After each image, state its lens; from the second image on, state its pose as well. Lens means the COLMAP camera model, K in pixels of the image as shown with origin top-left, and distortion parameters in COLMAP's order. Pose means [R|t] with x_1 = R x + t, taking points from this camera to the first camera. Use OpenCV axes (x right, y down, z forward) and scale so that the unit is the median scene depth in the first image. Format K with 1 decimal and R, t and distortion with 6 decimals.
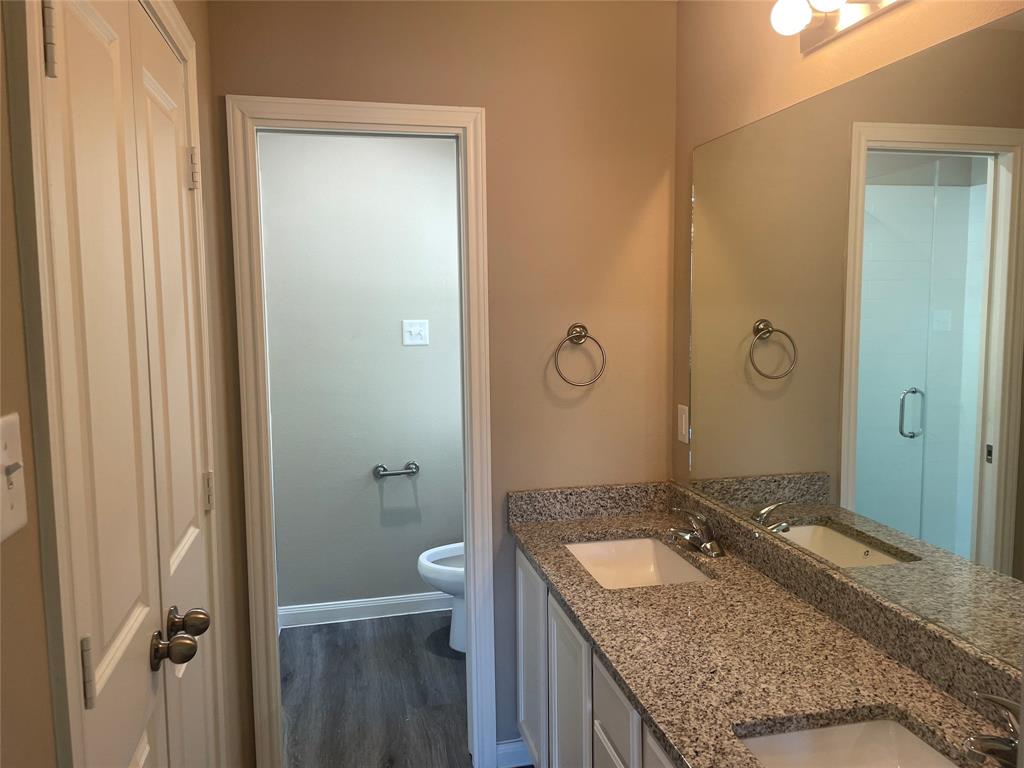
lens RADIAL K [[774.7, 0, 512.1], [0, 774.7, 380.4], [0, 0, 1]] dist [0.073075, -0.080776]
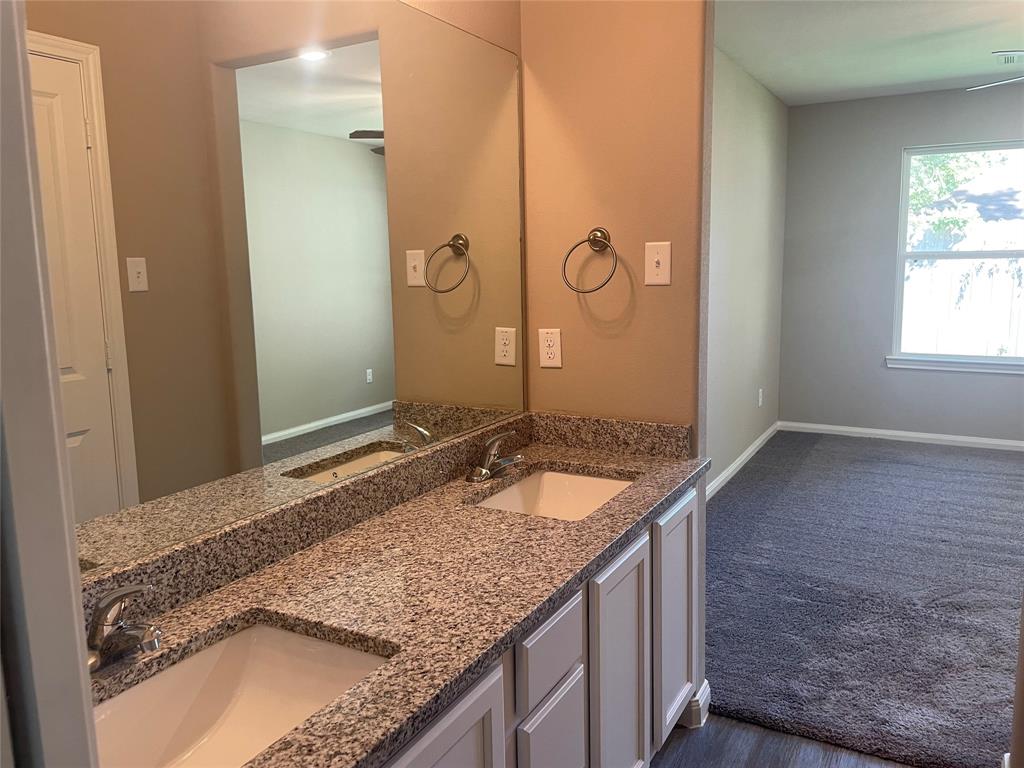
lens RADIAL K [[774.7, 0, 510.7], [0, 774.7, 381.1], [0, 0, 1]] dist [0.073075, -0.080776]
pose [[-0.743442, -0.072401, 0.664871, -0.372000], [0.104256, 0.969425, 0.222141, -0.066526], [-0.660625, 0.234465, -0.713162, 1.492898]]
